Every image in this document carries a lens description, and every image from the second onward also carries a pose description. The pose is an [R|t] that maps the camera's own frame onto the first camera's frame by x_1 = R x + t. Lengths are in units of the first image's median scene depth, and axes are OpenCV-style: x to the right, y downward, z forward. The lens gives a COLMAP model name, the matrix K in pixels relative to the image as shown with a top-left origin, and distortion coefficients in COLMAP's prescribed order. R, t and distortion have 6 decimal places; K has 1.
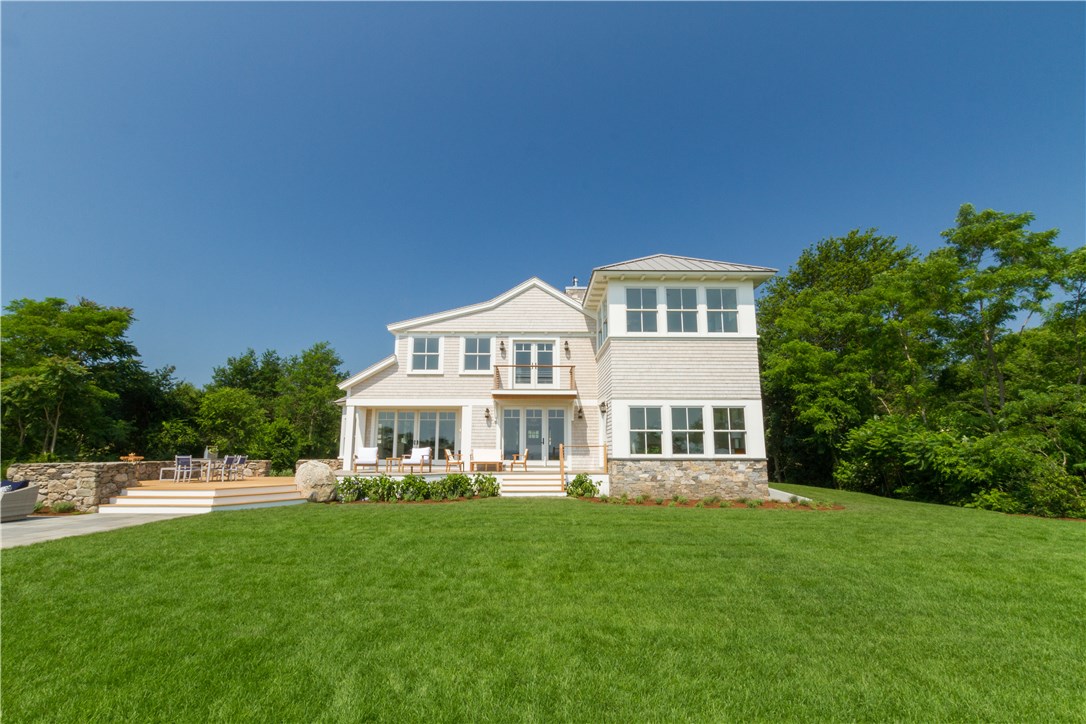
lens RADIAL K [[499.3, 0, 543.0], [0, 499.3, 362.0], [0, 0, 1]] dist [0.010337, -0.000470]
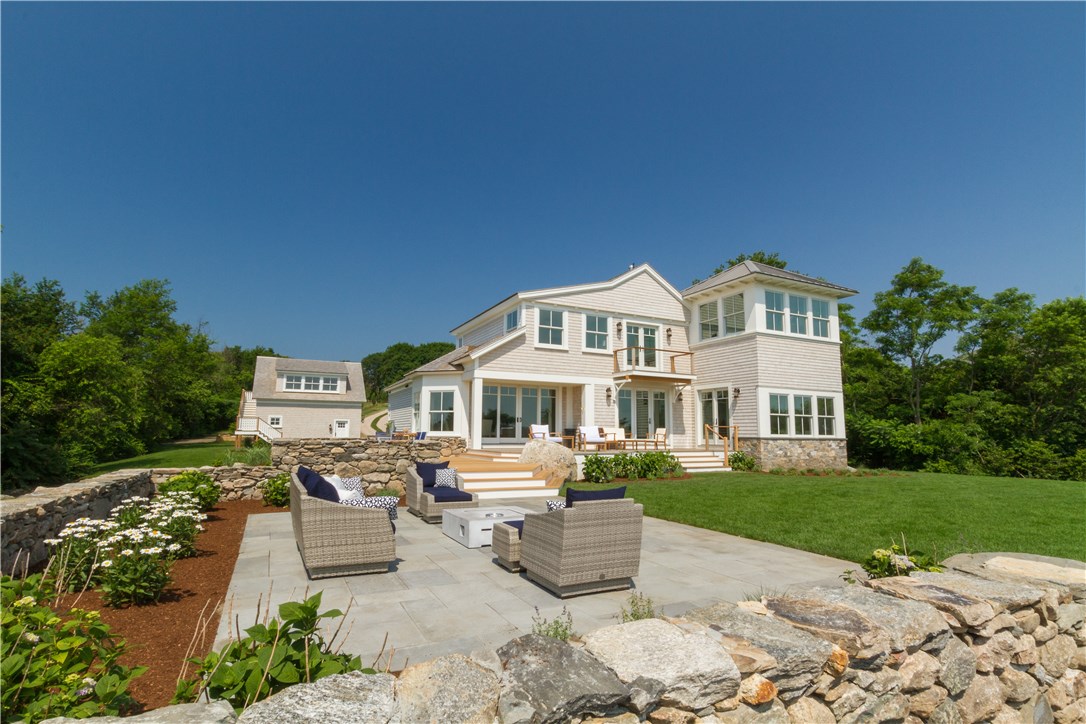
lens RADIAL K [[525.5, 0, 543.0], [0, 525.5, 362.0], [0, 0, 1]] dist [0.014217, 0.000549]
pose [[0.895965, 0.067131, 0.439023, -0.697014], [-0.088991, 0.995599, 0.029376, 0.021615], [-0.435119, -0.065389, 0.897996, 0.107641]]
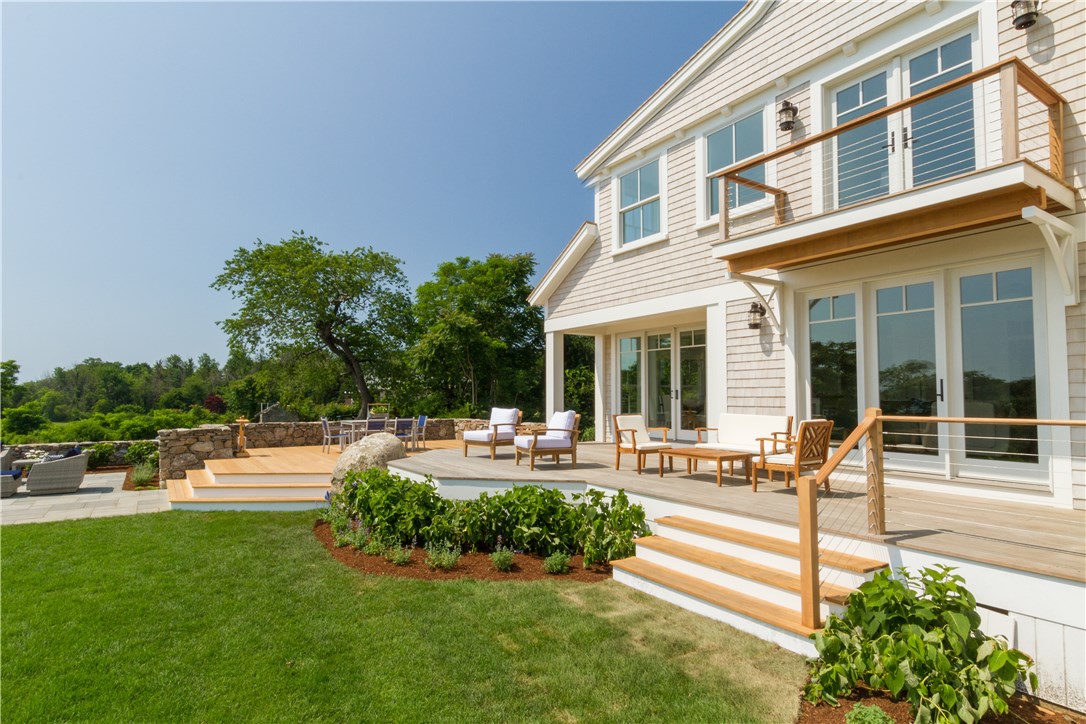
lens RADIAL K [[565.2, 0, 543.0], [0, 565.2, 362.0], [0, 0, 1]] dist [0.003204, 0.000415]
pose [[0.545494, -0.051415, -0.836536, 0.145351], [0.154717, 0.987140, 0.040218, 0.094302], [0.823711, -0.151365, 0.546433, 0.637512]]
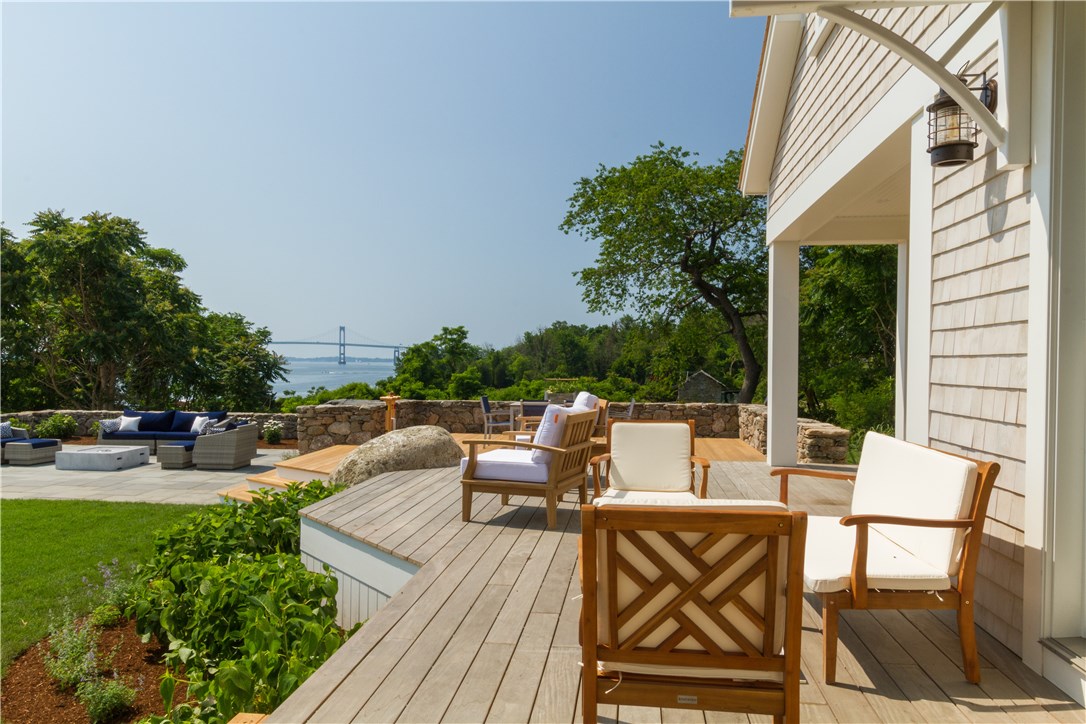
lens RADIAL K [[760.5, 0, 543.0], [0, 760.5, 362.0], [0, 0, 1]] dist [-0.000020, 0.000369]
pose [[-0.138832, -0.000438, -0.990316, 0.063395], [0.177535, 0.983789, -0.025323, 0.142250], [0.974273, -0.179332, -0.136503, 0.919504]]
